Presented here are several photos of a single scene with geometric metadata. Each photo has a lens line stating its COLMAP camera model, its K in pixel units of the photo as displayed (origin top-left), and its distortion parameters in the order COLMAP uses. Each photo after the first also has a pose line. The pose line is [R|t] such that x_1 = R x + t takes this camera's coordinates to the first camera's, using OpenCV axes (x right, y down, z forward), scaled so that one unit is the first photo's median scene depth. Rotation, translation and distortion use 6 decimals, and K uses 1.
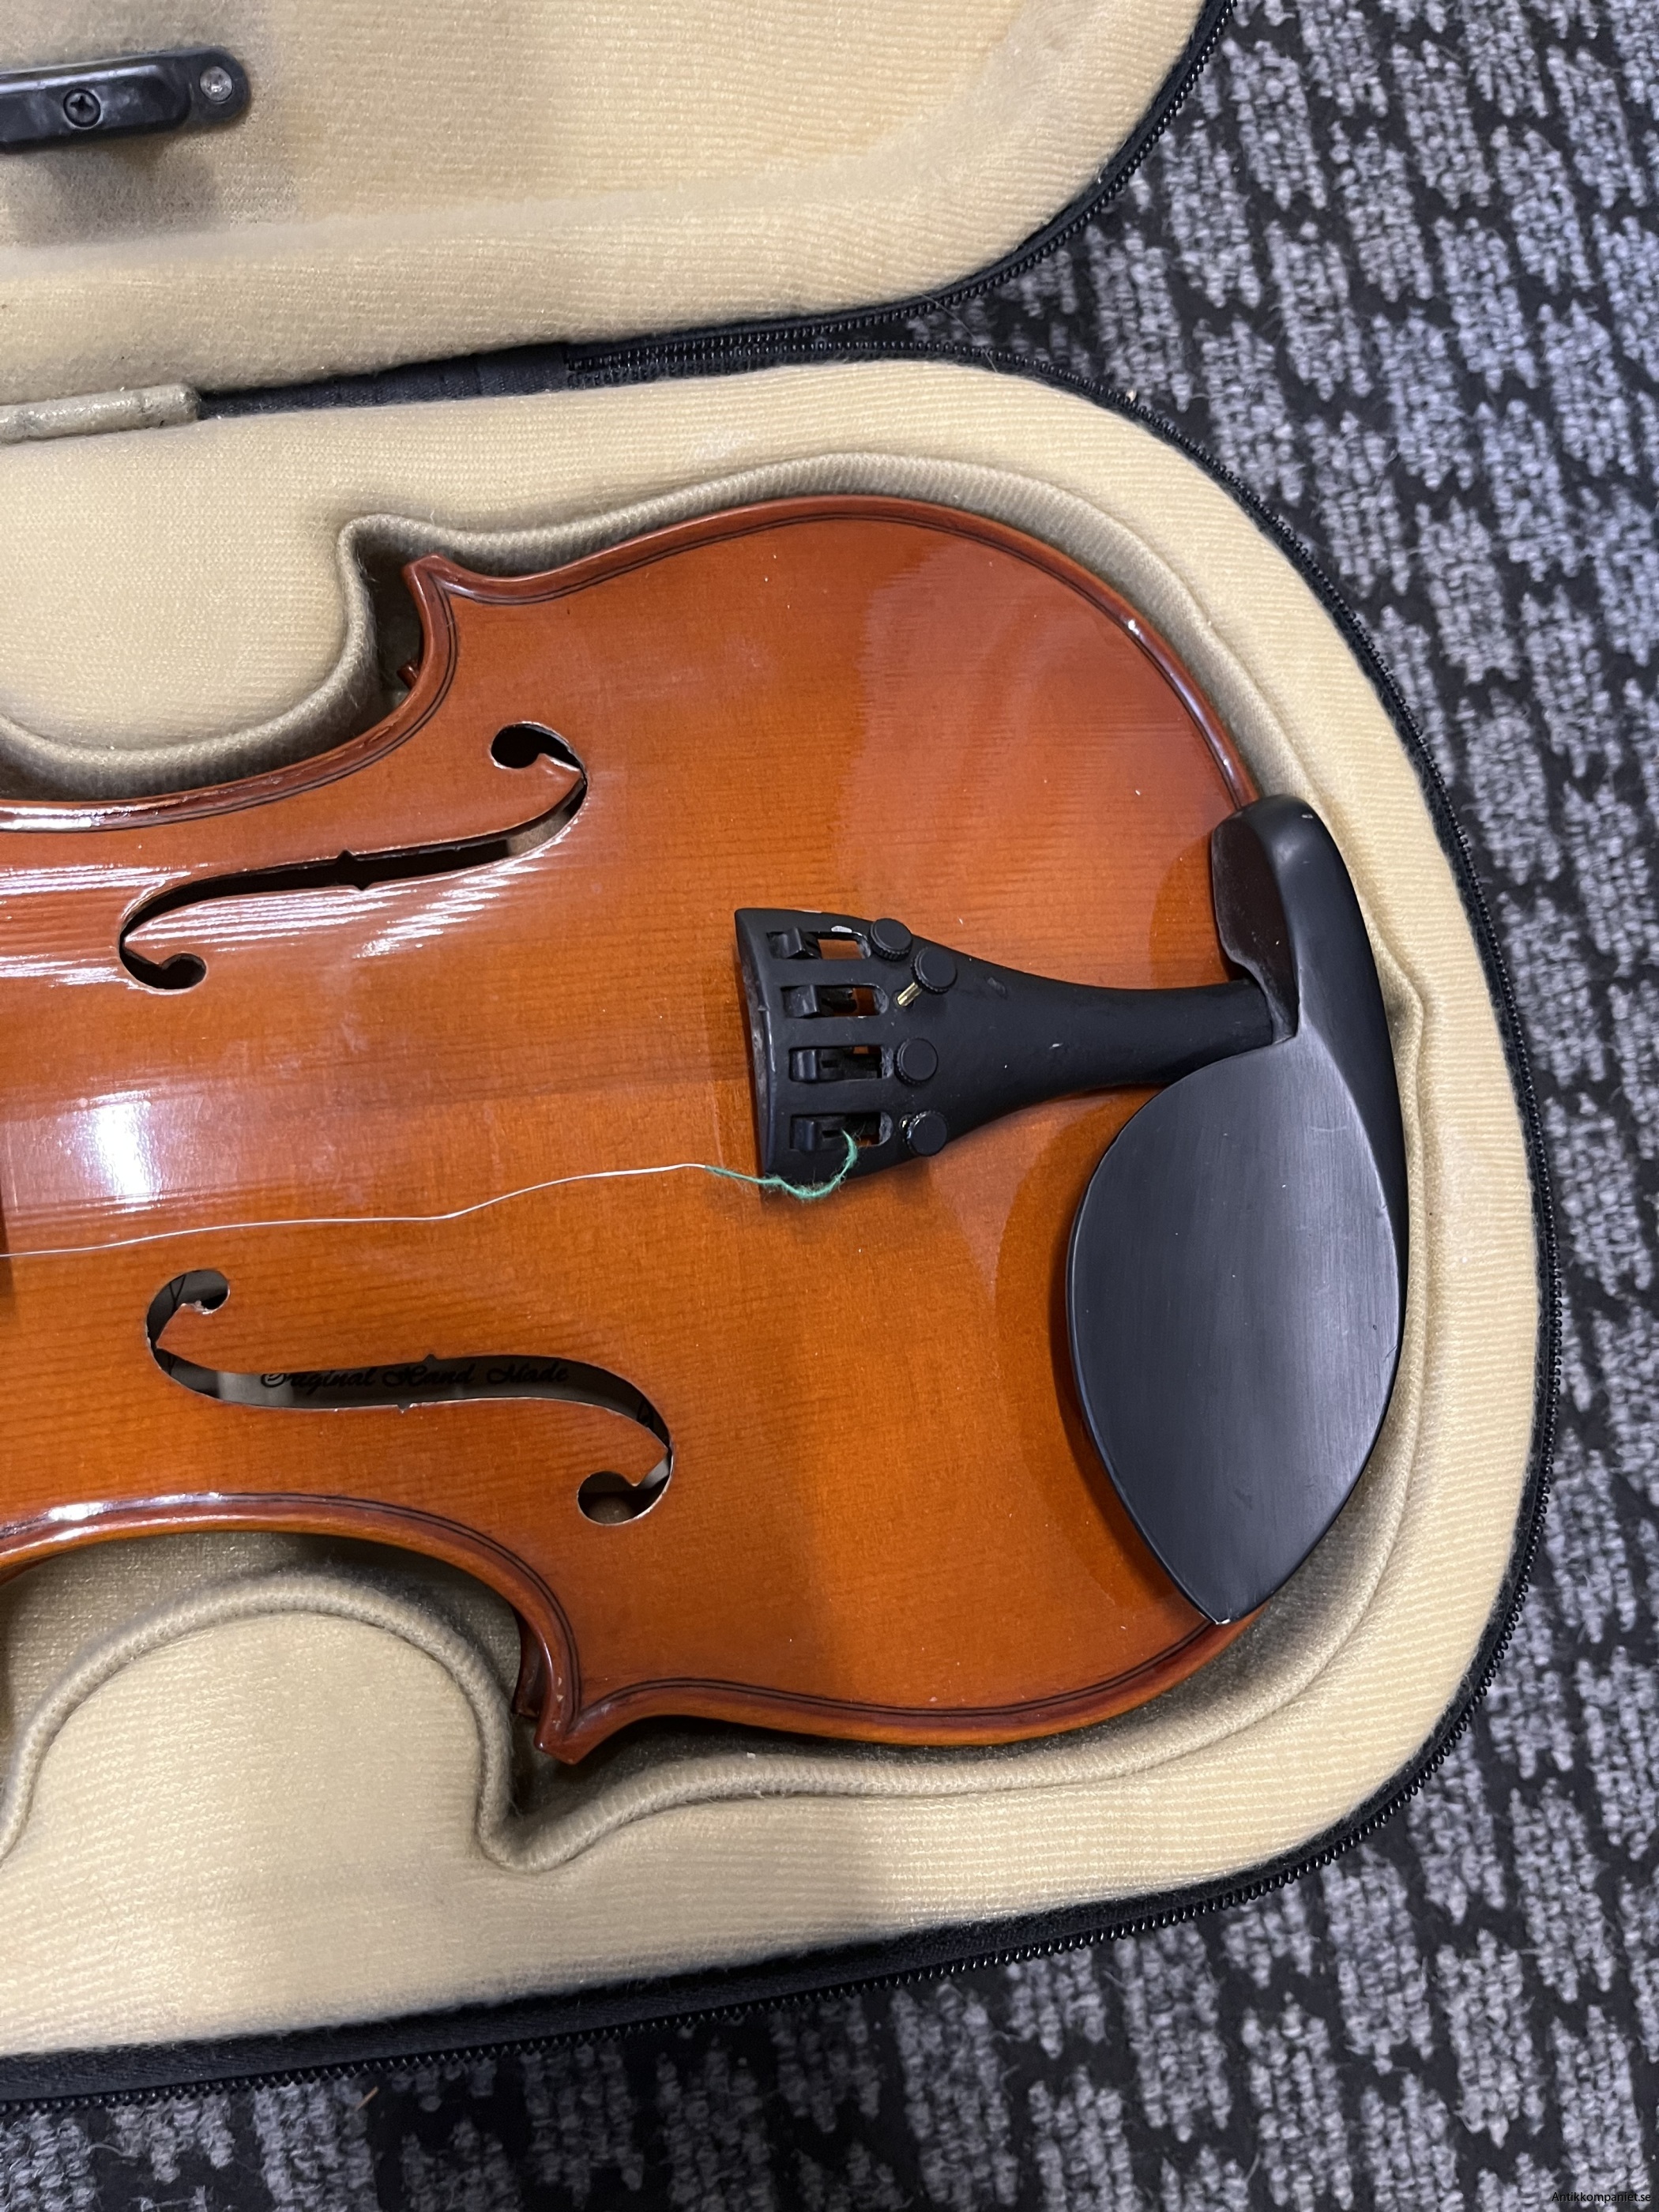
lens RADIAL K [[1698.7, 0, 827.5], [0, 1698.7, 1091.3], [0, 0, 1]] dist [0.047061, -0.090506]
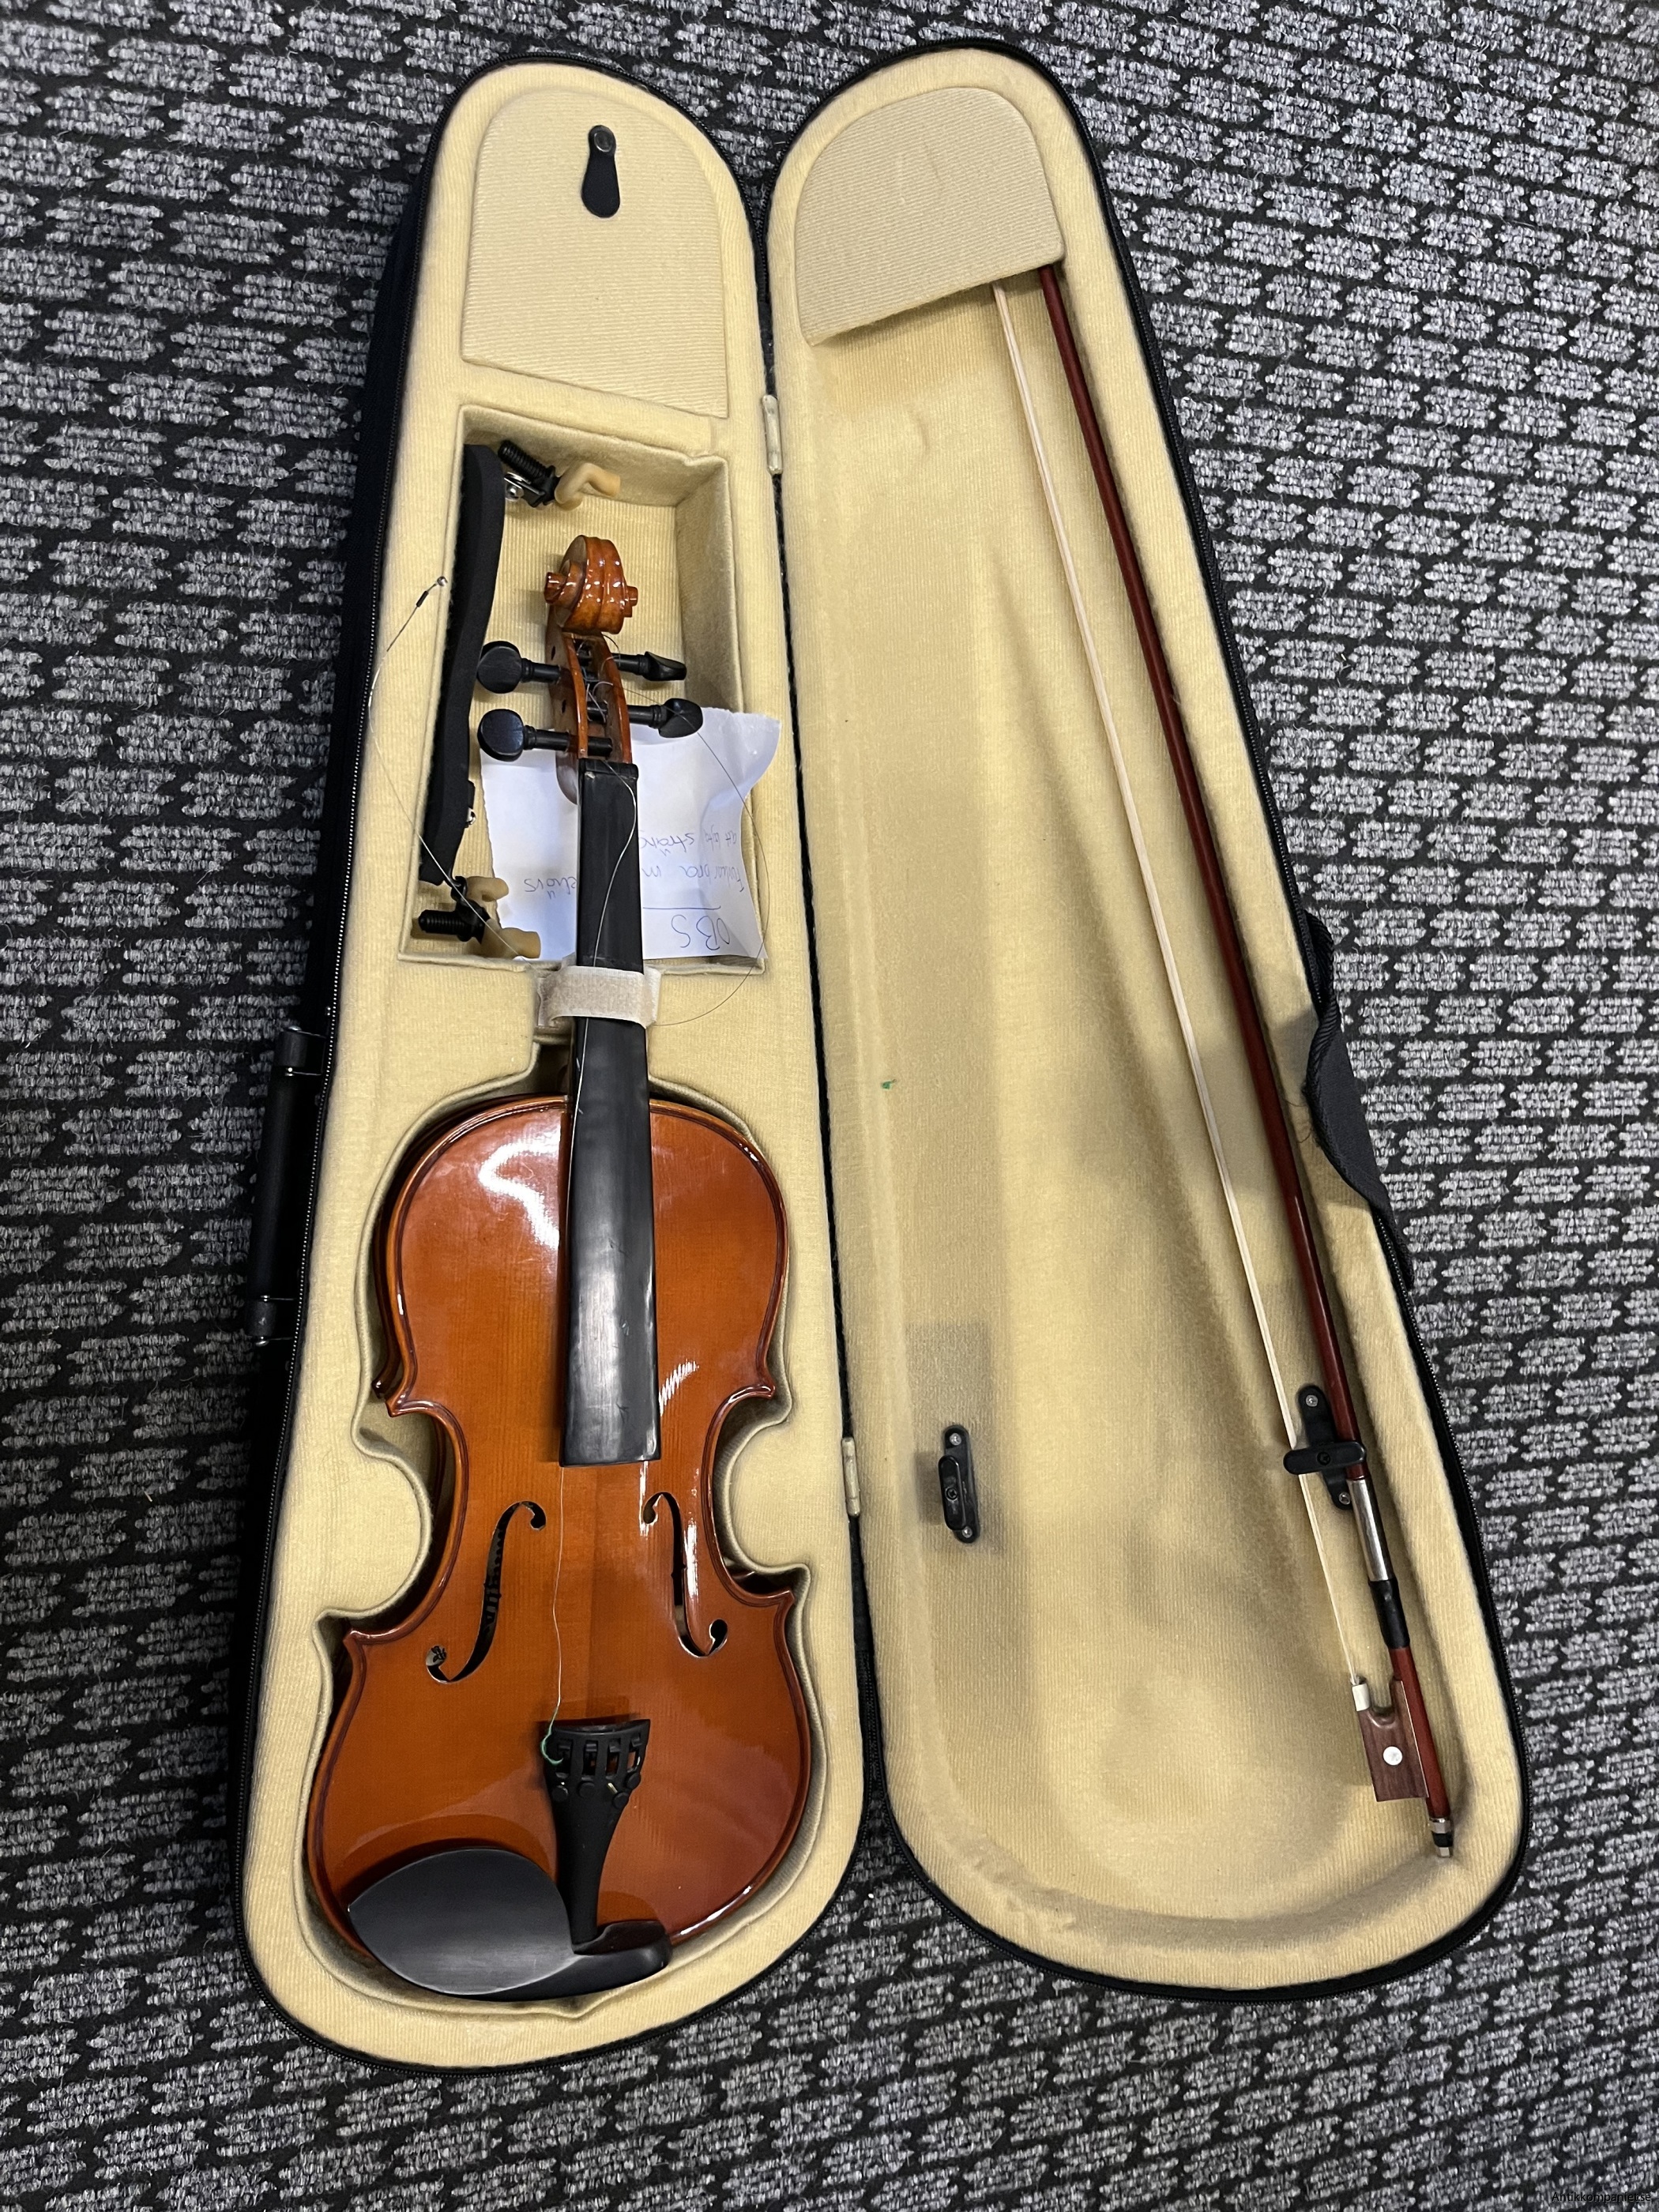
lens RADIAL K [[1698.7, 0, 812.8], [0, 1698.7, 1096.4], [0, 0, 1]] dist [0.047061, -0.090506]
pose [[-0.076521, 0.958380, -0.275048, -0.226349], [-0.972620, -0.132461, -0.190957, 0.235892], [-0.219443, 0.252905, 0.942276, -1.506264]]
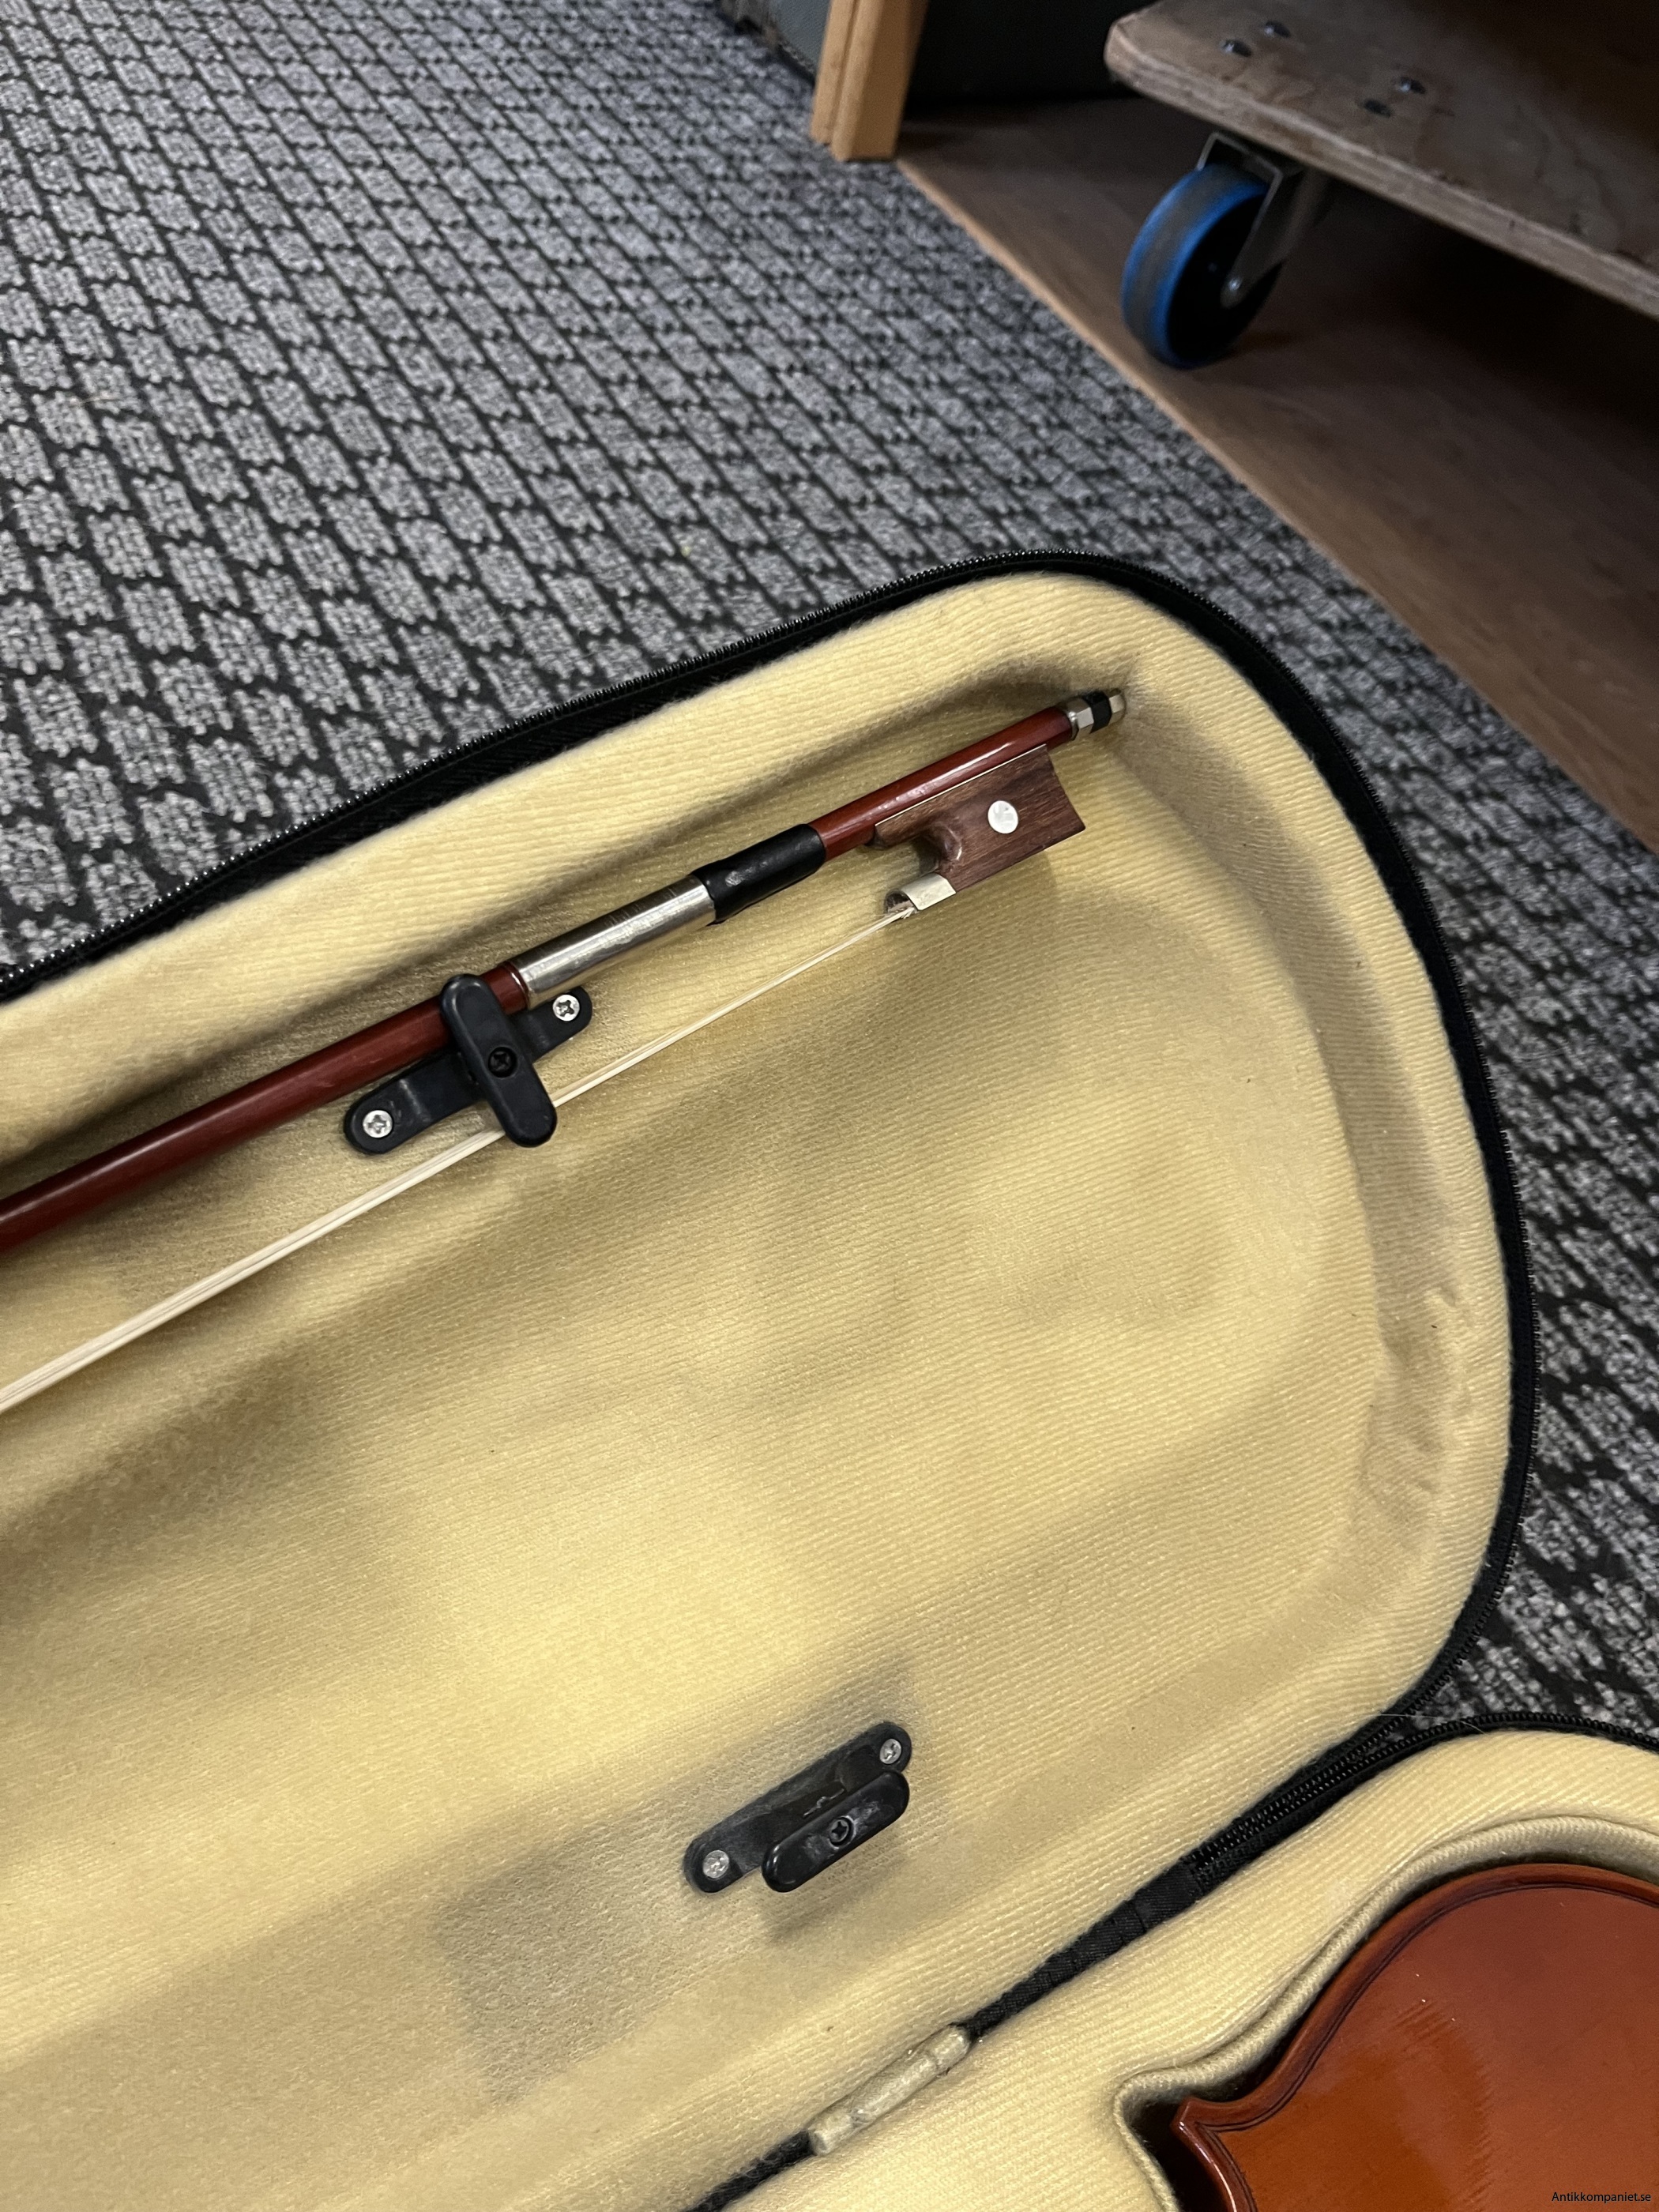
lens RADIAL K [[1698.7, 0, 826.9], [0, 1698.7, 1105.8], [0, 0, 1]] dist [0.047061, -0.090506]
pose [[0.952846, -0.261264, 0.154354, -0.415210], [0.303379, 0.831498, -0.465373, -0.366193], [-0.006760, 0.490257, 0.871552, -0.281969]]
